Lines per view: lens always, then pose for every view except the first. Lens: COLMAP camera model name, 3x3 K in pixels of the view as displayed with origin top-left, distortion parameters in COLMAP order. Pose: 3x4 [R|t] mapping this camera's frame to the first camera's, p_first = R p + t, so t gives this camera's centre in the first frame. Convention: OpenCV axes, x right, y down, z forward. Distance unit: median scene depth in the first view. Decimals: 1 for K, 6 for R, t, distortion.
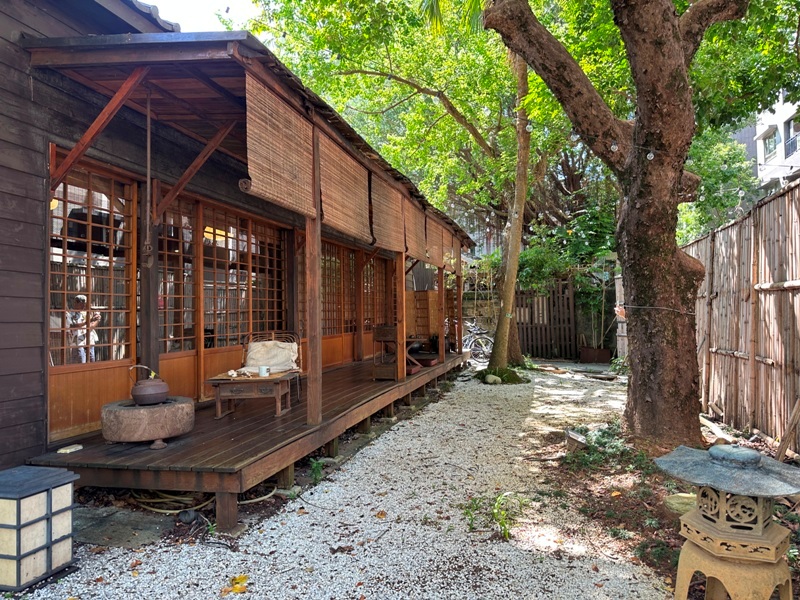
lens RADIAL K [[553.2, 0, 405.6], [0, 553.2, 298.7], [0, 0, 1]] dist [0.021598, -0.033510]
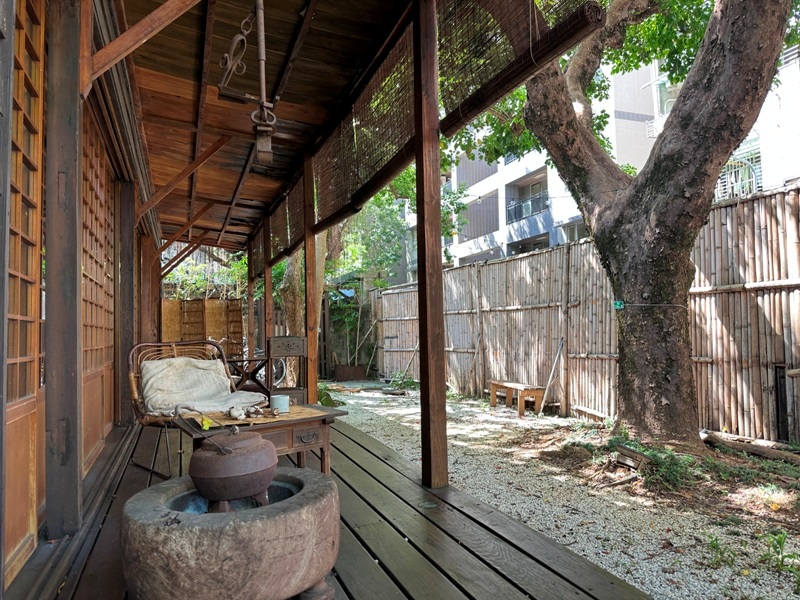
lens RADIAL K [[553.2, 0, 397.8], [0, 553.2, 305.5], [0, 0, 1]] dist [0.021598, -0.033510]
pose [[0.812920, 0.024589, 0.581856, -0.430007], [-0.004200, 0.999330, -0.036363, 0.046445], [-0.582361, 0.027117, 0.812478, 0.431006]]
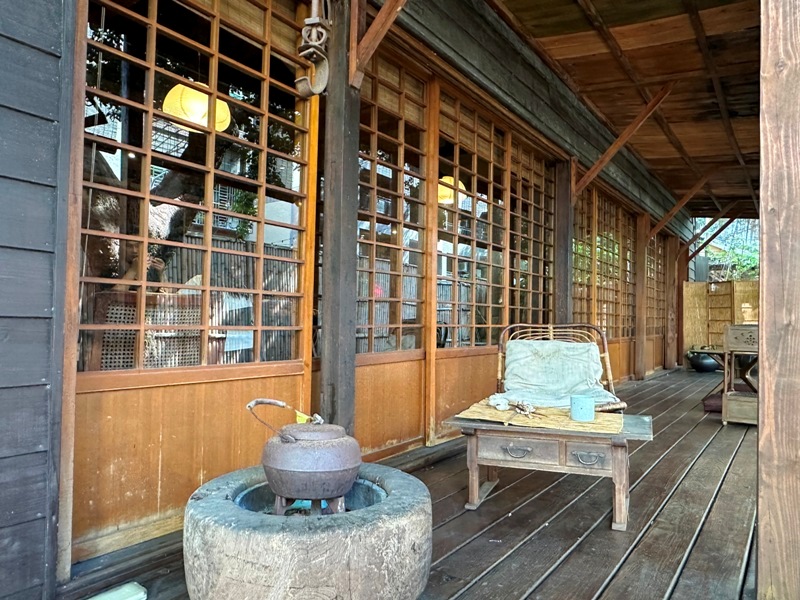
lens RADIAL K [[542.8, 0, 400.4], [0, 542.8, 301.8], [0, 0, 1]] dist [-0.005638, 0.001391]
pose [[0.929060, 0.018094, -0.369487, -0.205206], [-0.021135, 0.999768, -0.004184, 0.048613], [0.369326, 0.011696, 0.929226, 0.503331]]
